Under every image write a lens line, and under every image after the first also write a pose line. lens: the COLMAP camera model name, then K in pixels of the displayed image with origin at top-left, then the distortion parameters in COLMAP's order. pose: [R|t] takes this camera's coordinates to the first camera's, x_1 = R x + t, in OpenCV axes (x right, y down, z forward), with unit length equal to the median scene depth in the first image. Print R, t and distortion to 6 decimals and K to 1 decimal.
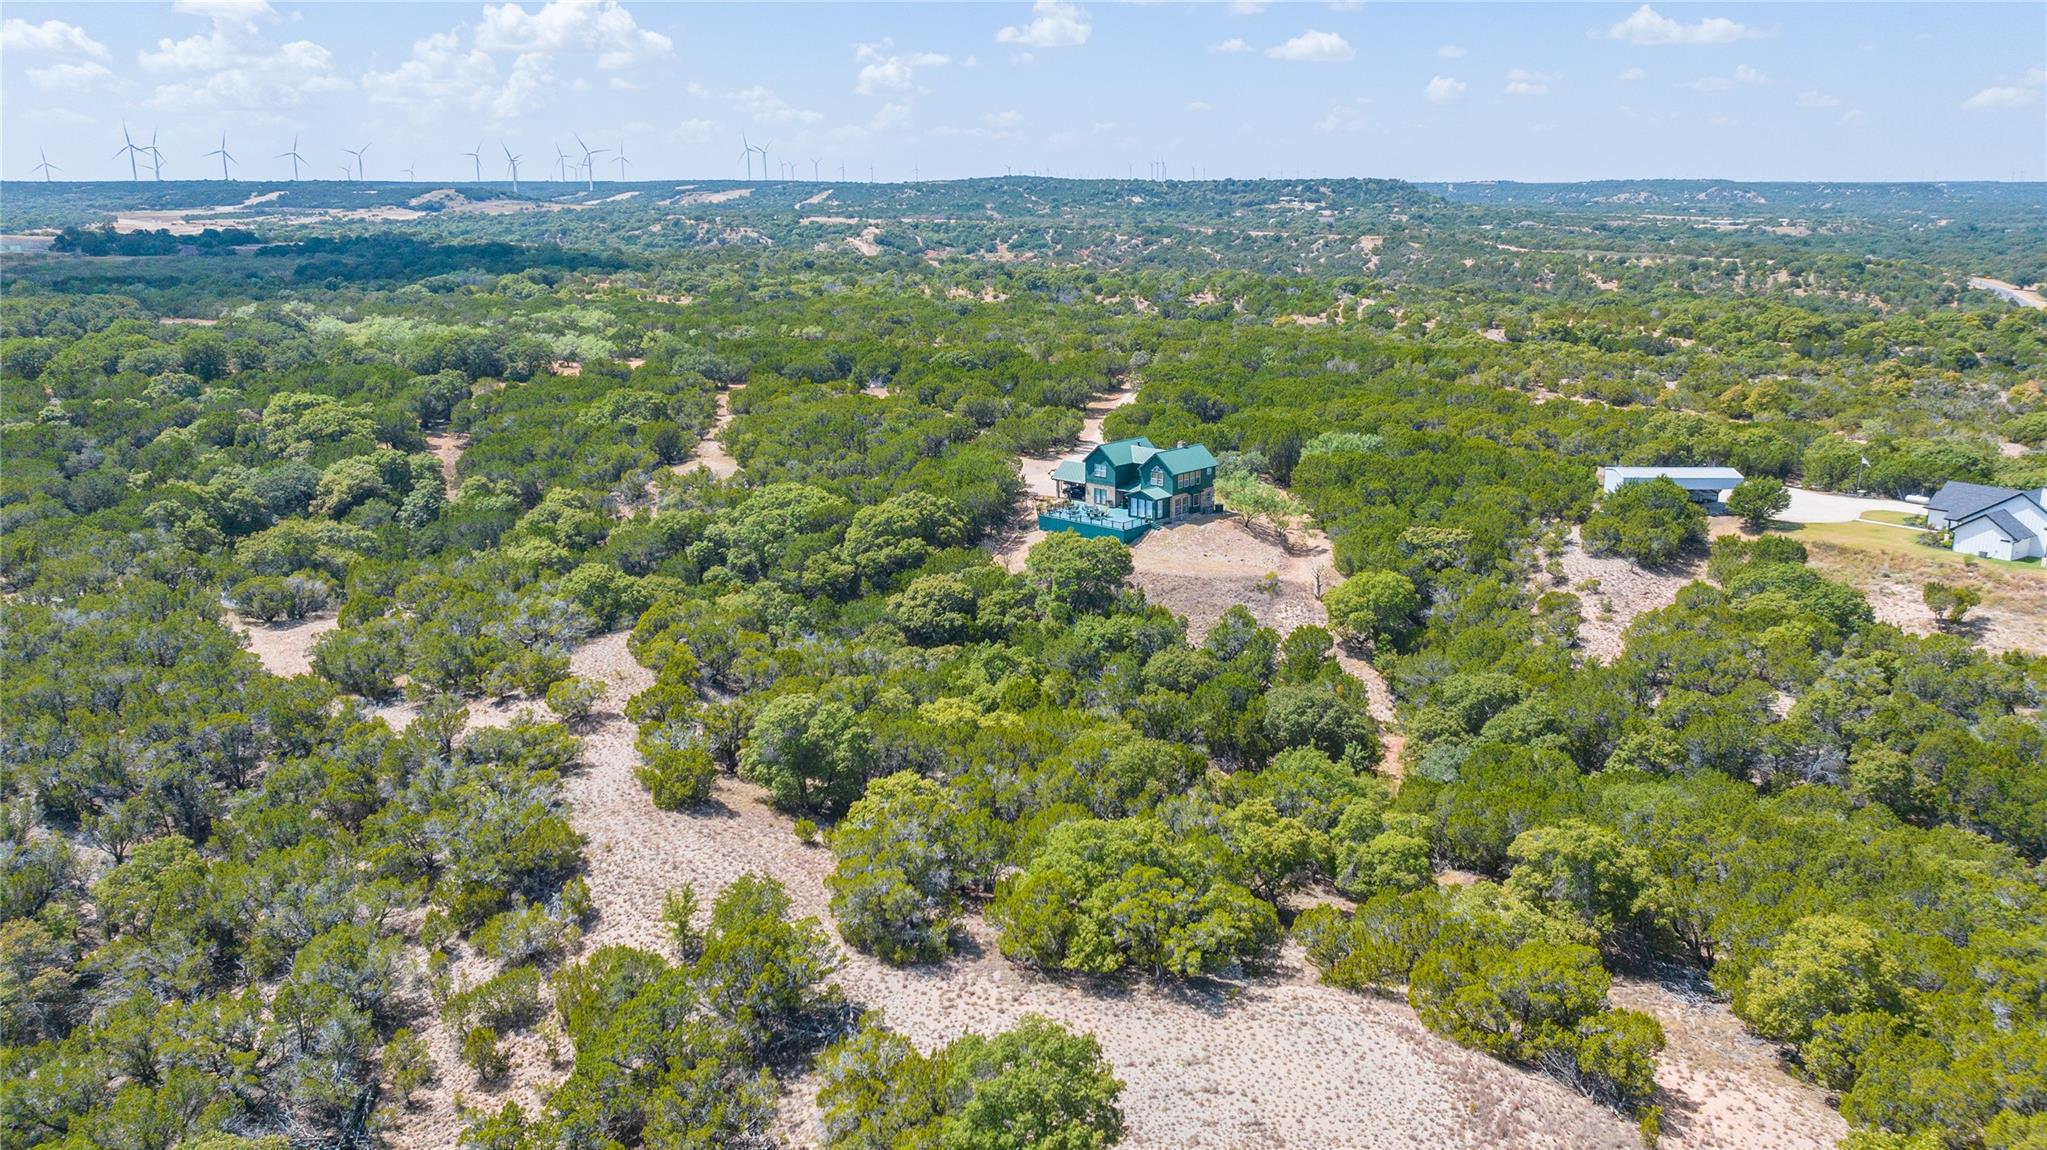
lens RADIAL K [[1465.5, 0, 1023.5], [0, 1465.5, 575.0], [0, 0, 1]] dist [-0.007985, -0.004509]
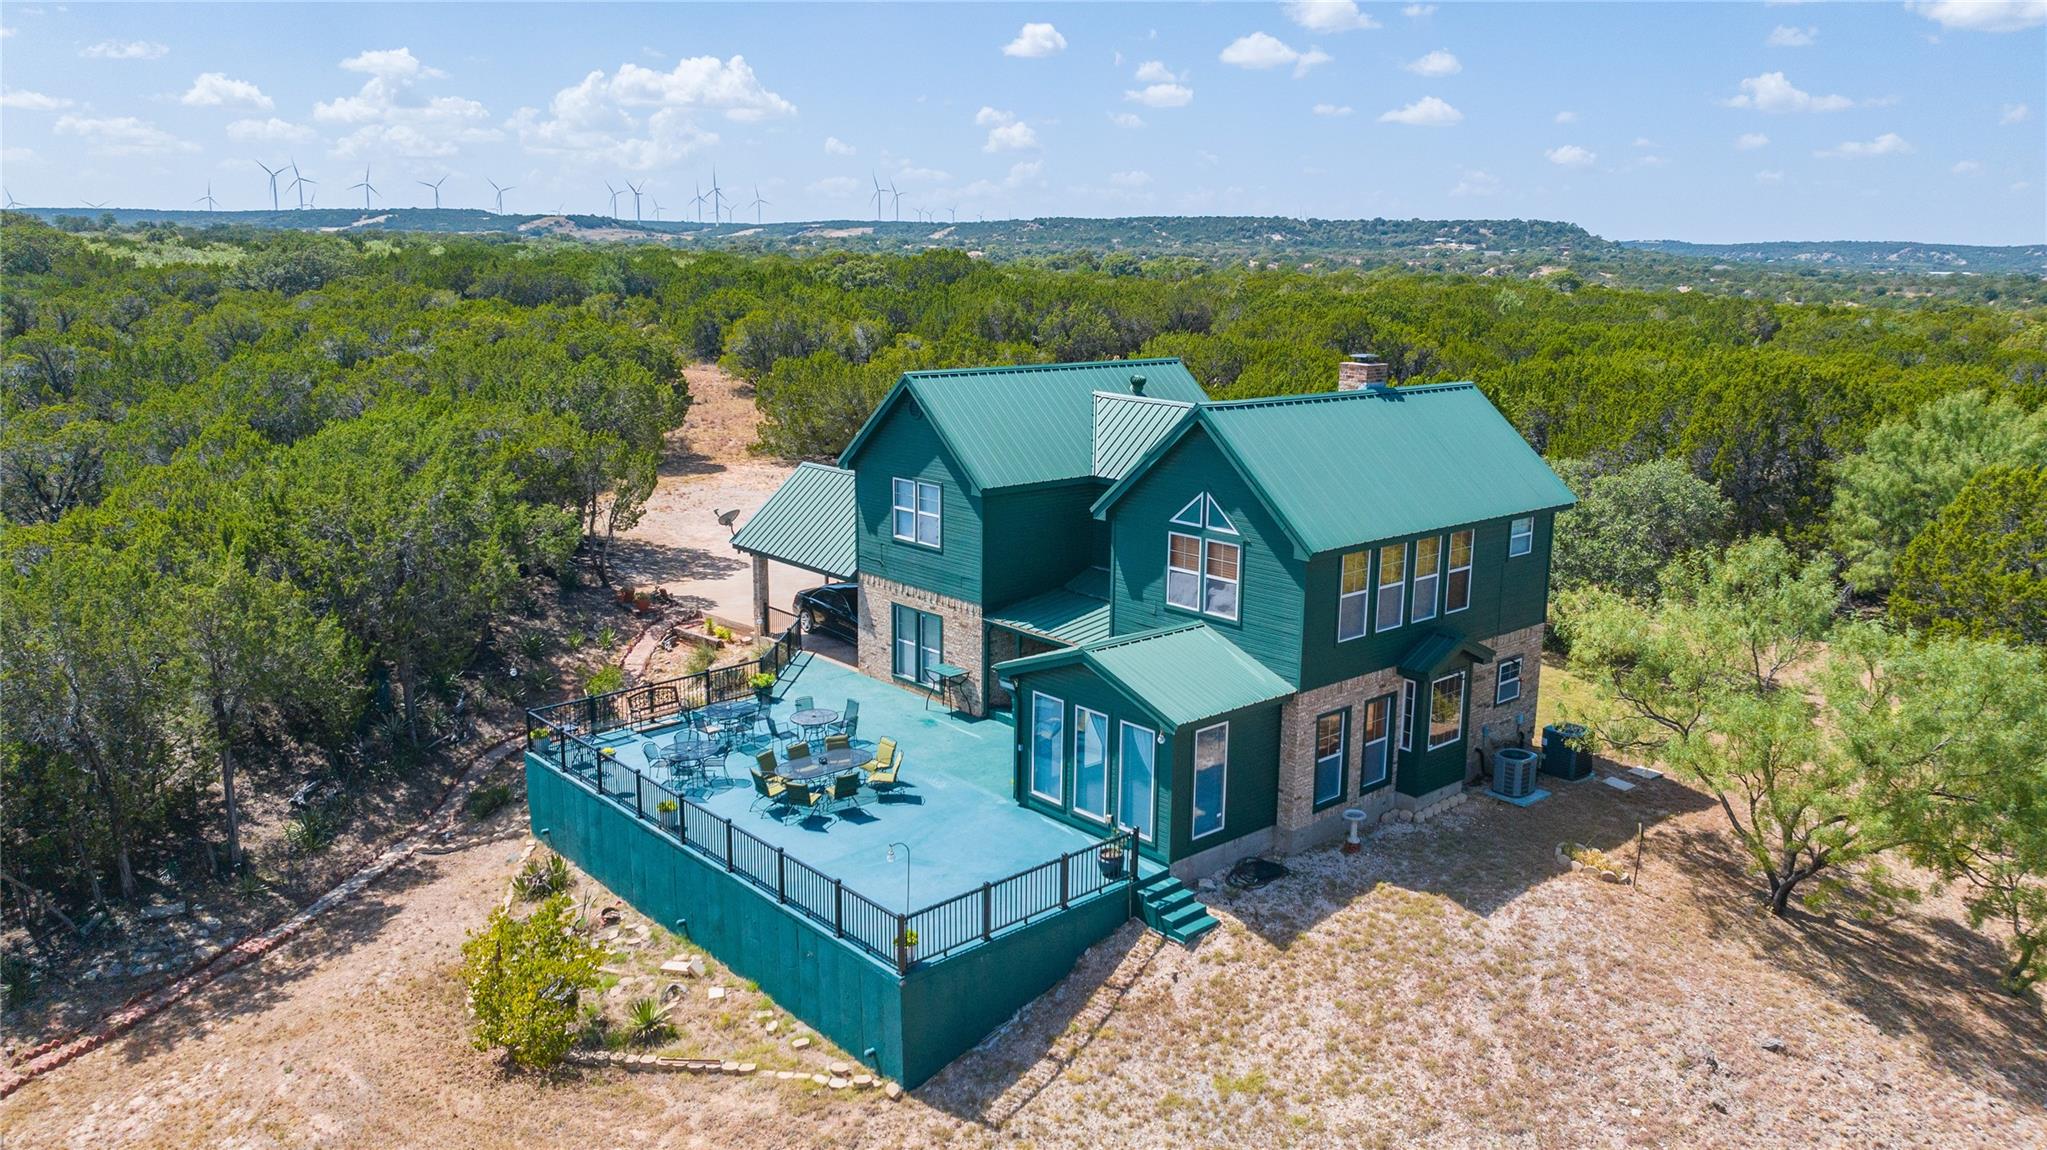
lens RADIAL K [[1493.4, 0, 1029.7], [0, 1493.4, 521.2], [0, 0, 1]] dist [-0.020505, -0.000799]
pose [[0.995910, 0.034815, -0.083375, 0.060573], [-0.040880, 0.996554, -0.072178, -0.041642], [0.080574, 0.075292, 0.993901, 0.592232]]
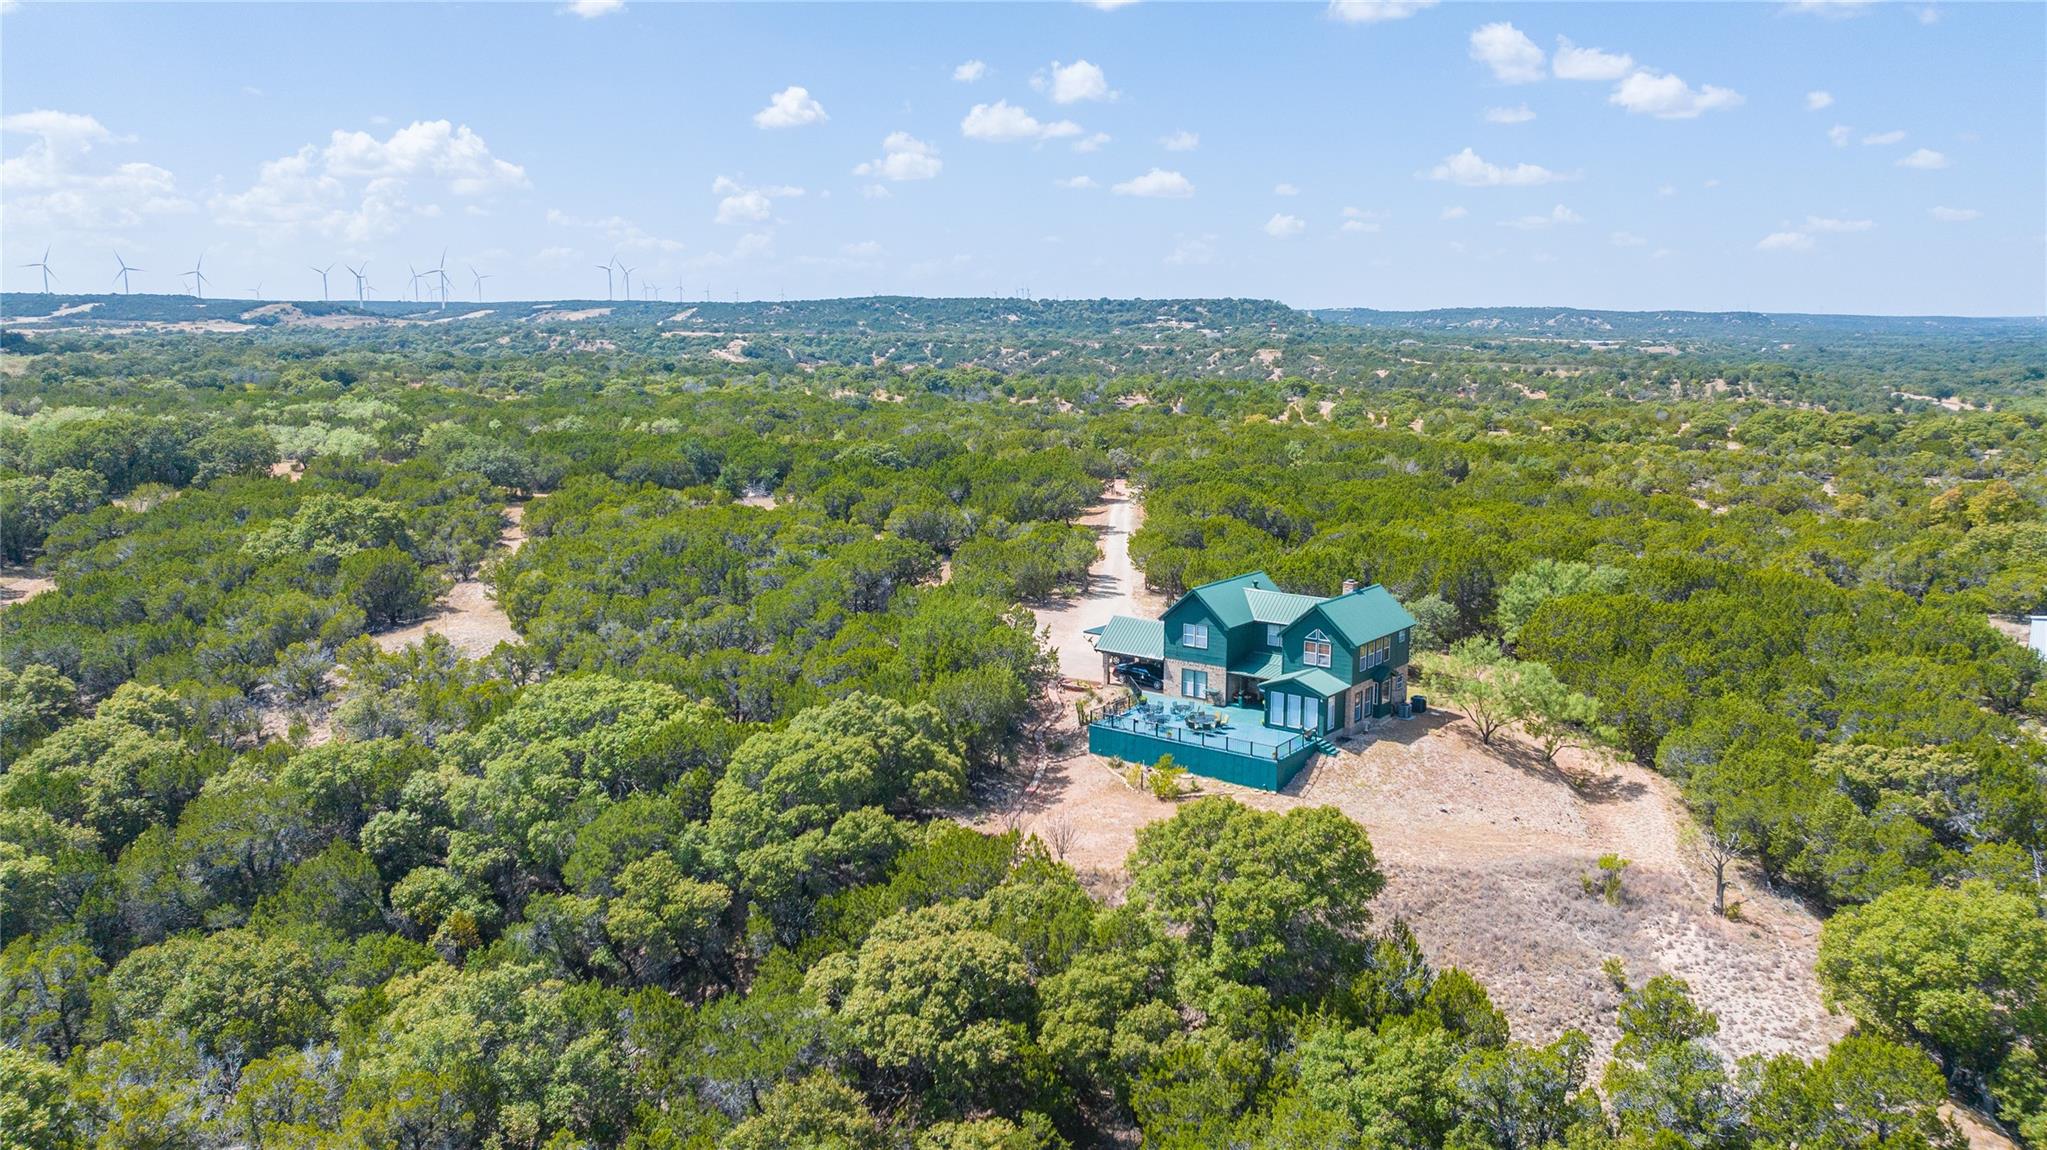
lens RADIAL K [[1465.5, 0, 1023.5], [0, 1465.5, 575.0], [0, 0, 1]] dist [-0.007985, -0.004509]
pose [[0.995894, -0.008610, 0.090117, -0.042324], [0.016042, 0.996497, -0.082078, -0.037073], [-0.089095, 0.083187, 0.992543, 0.345699]]
